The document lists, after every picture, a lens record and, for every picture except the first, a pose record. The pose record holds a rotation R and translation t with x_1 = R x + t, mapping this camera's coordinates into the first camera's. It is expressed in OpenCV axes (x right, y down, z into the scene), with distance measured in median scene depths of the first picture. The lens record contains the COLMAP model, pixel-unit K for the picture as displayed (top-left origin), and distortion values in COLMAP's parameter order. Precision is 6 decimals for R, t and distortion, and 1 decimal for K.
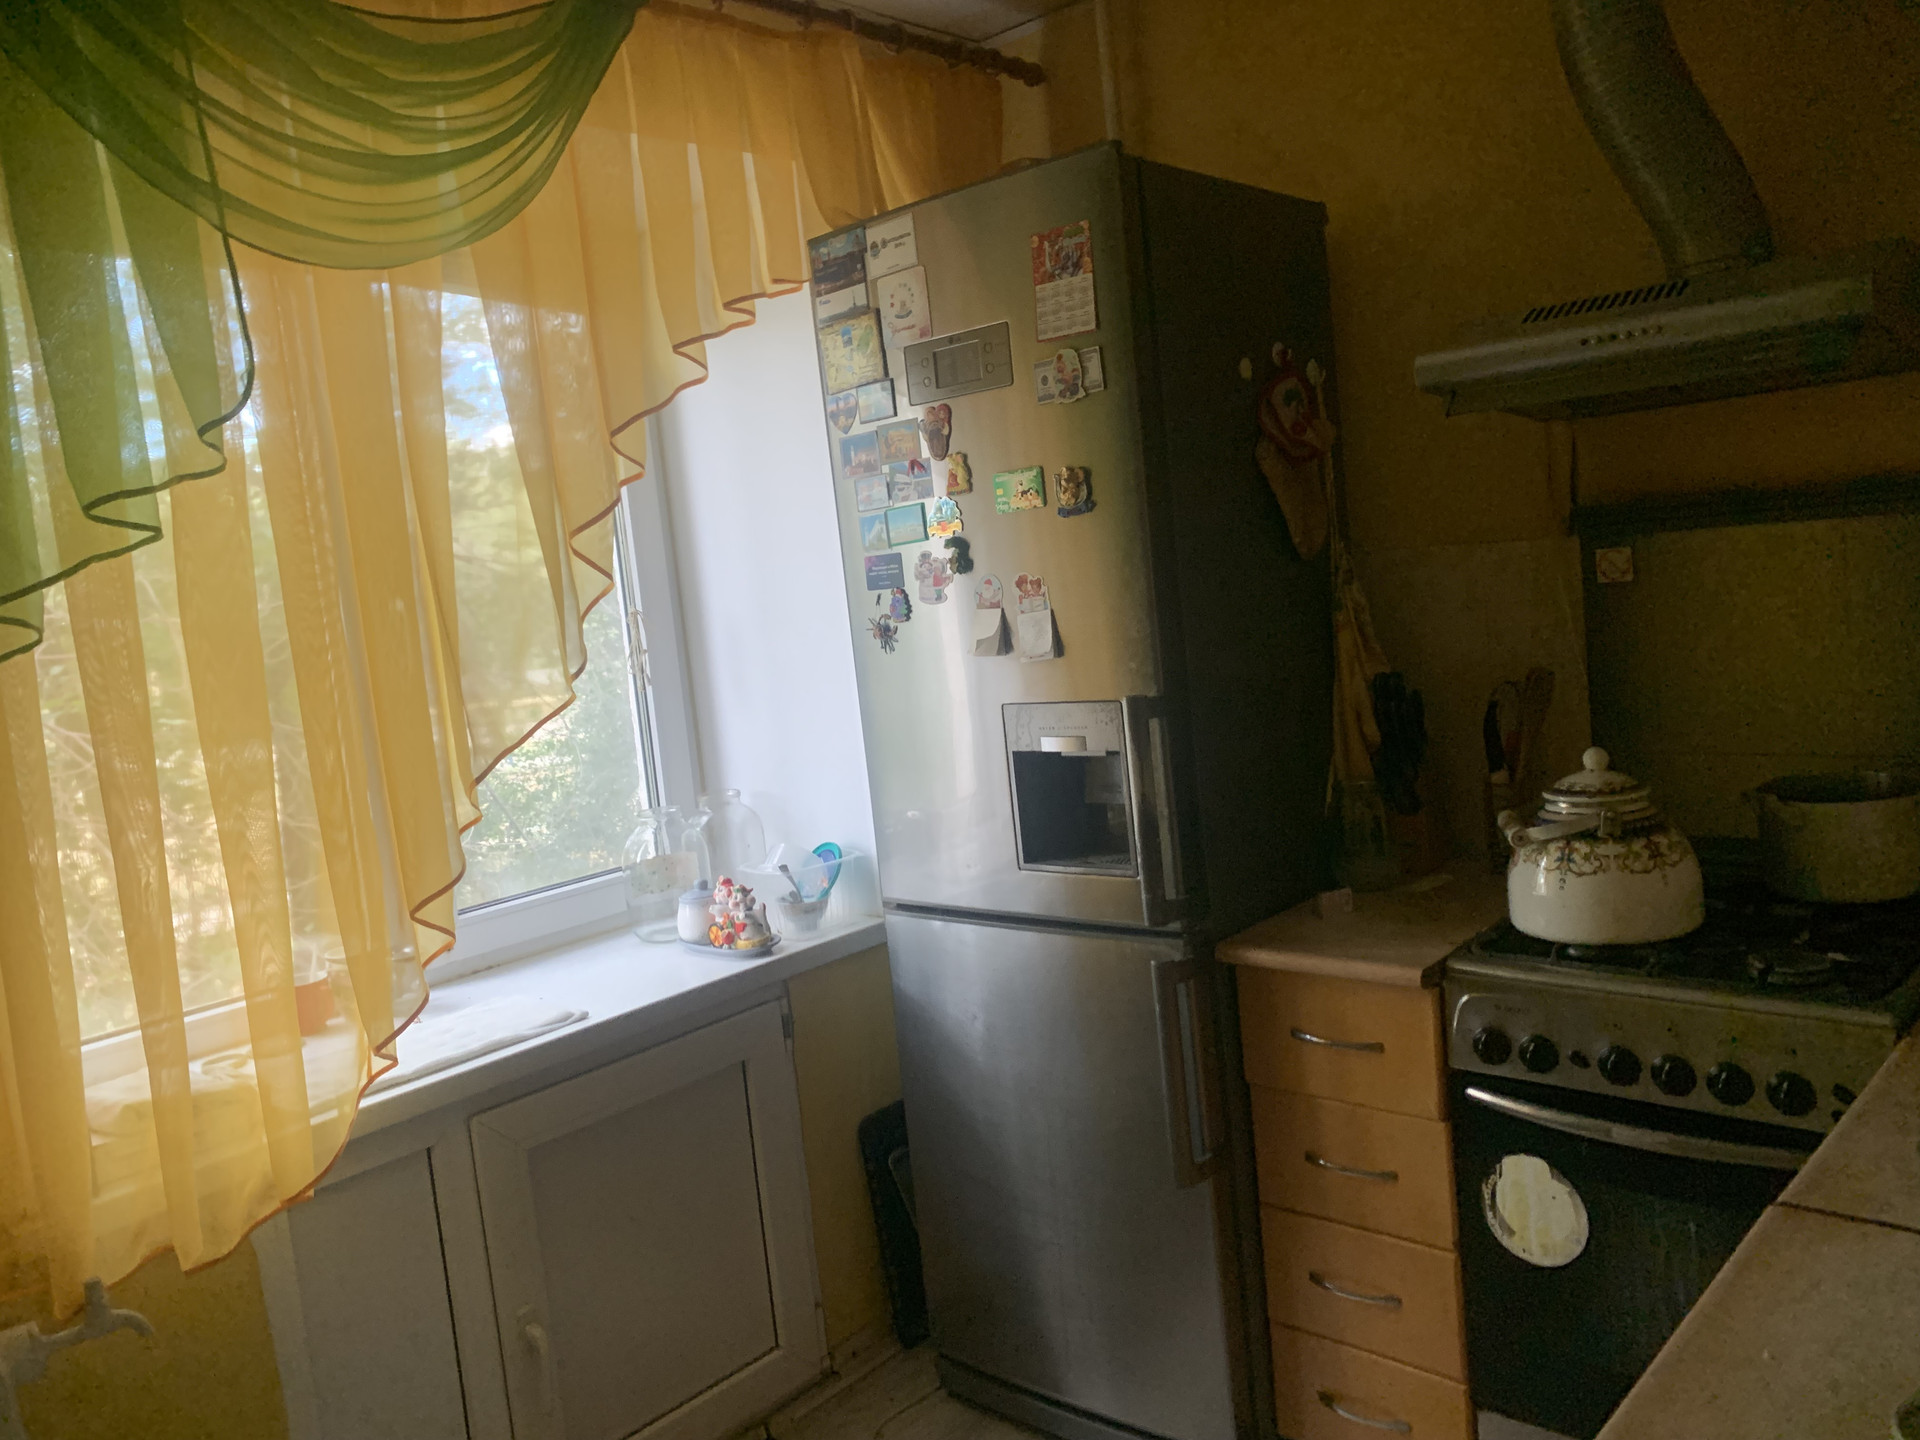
lens RADIAL K [[1463.2, 0, 960.8], [0, 1463.2, 711.2], [0, 0, 1]] dist [0.028959, -0.028645]
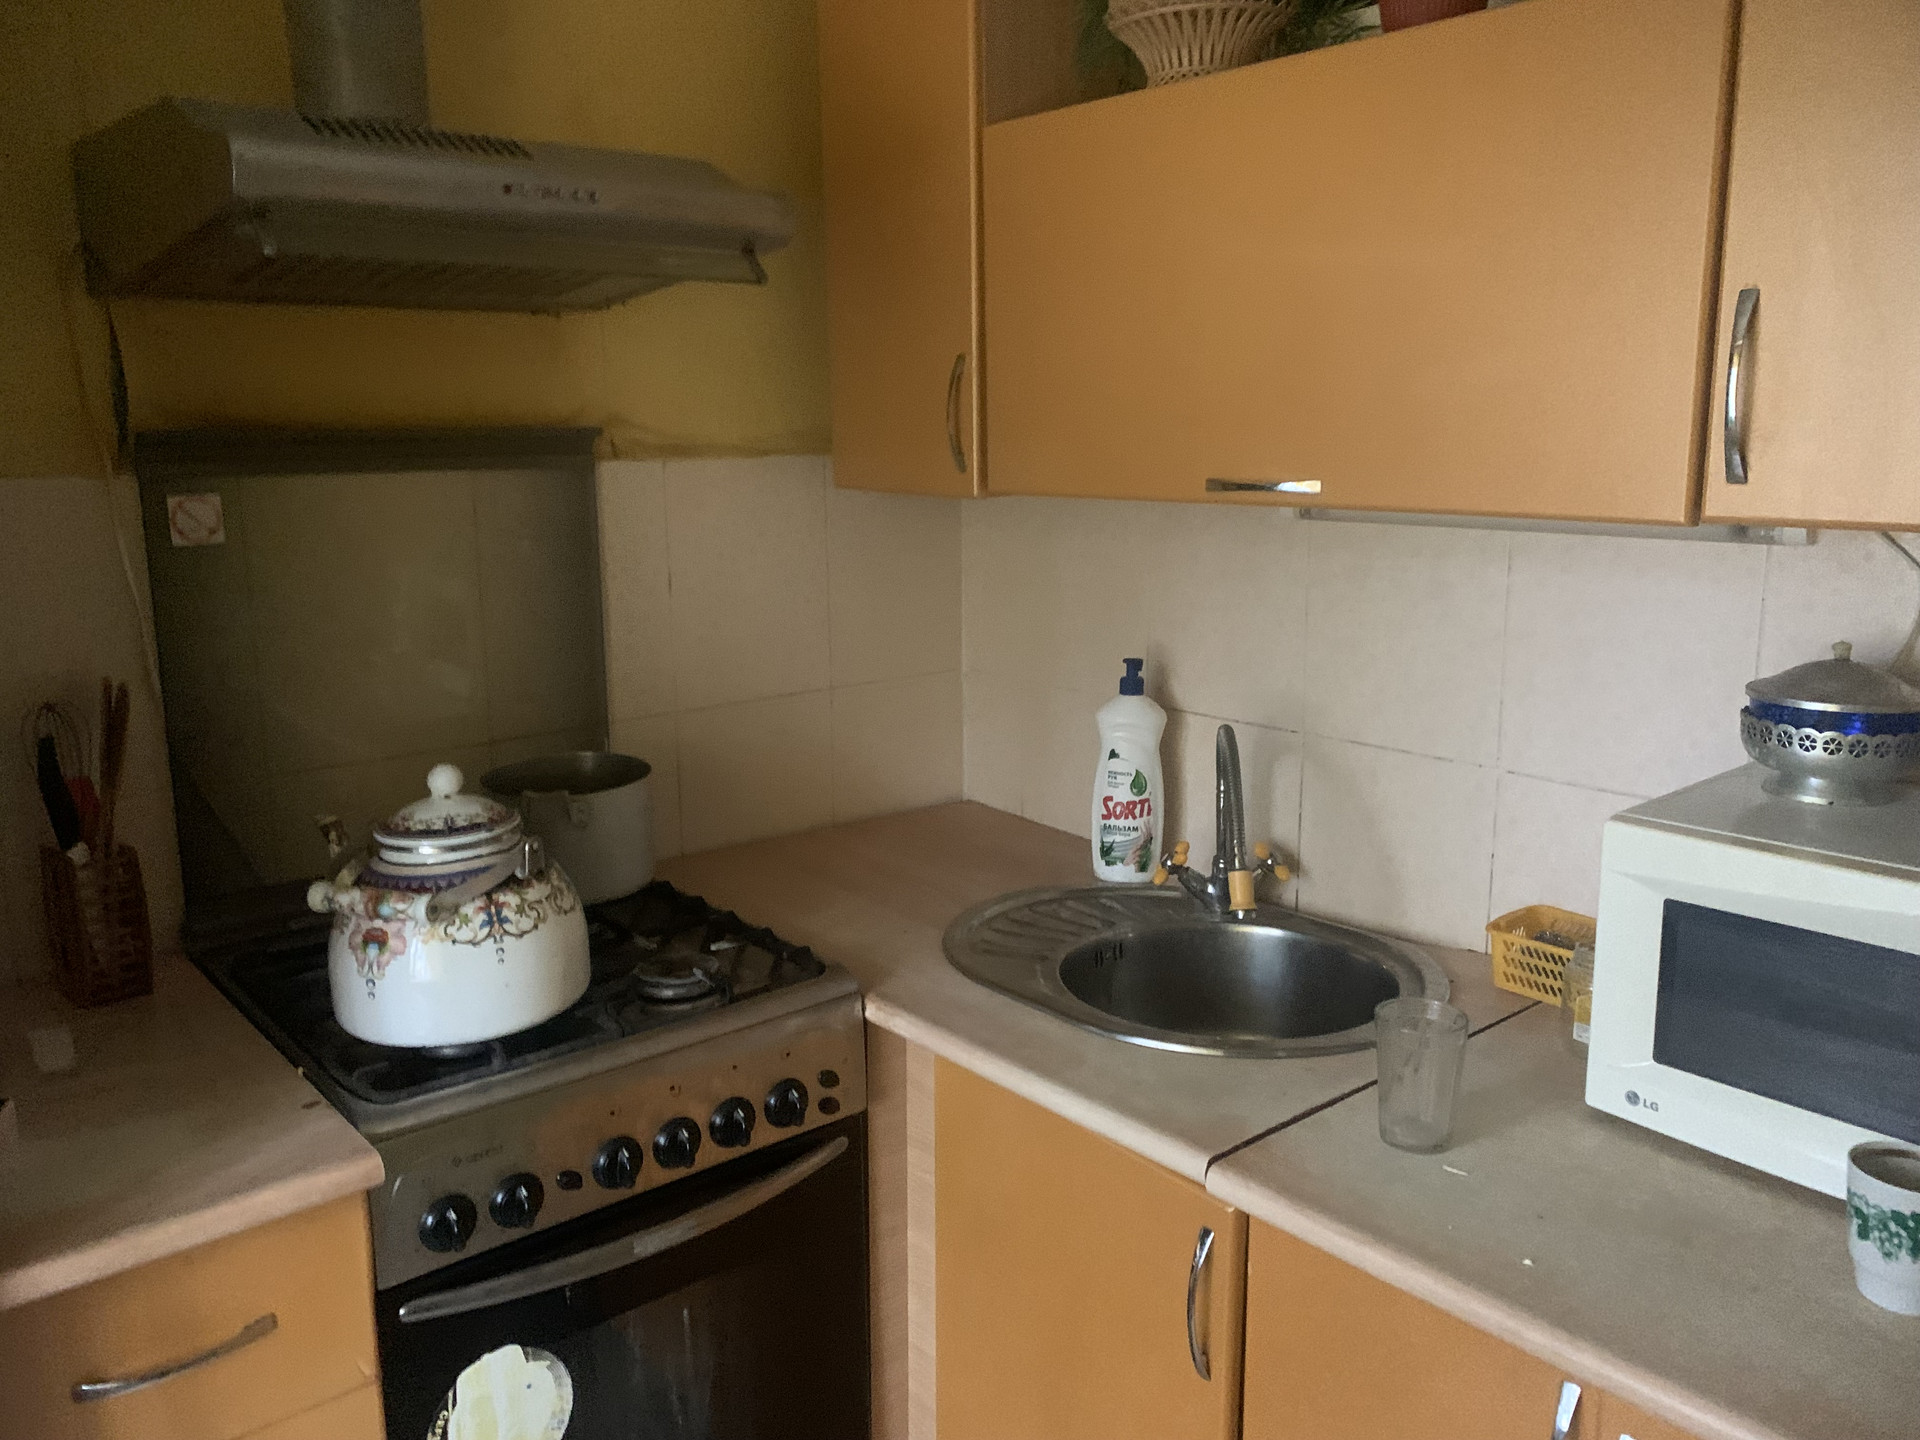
lens RADIAL K [[1463.2, 0, 956.3], [0, 1463.2, 716.8], [0, 0, 1]] dist [0.028959, -0.028645]
pose [[0.113288, -0.094056, 0.989100, -0.253718], [0.100878, 0.991454, 0.082725, -0.033150], [-0.988428, 0.090406, 0.121808, 0.668240]]
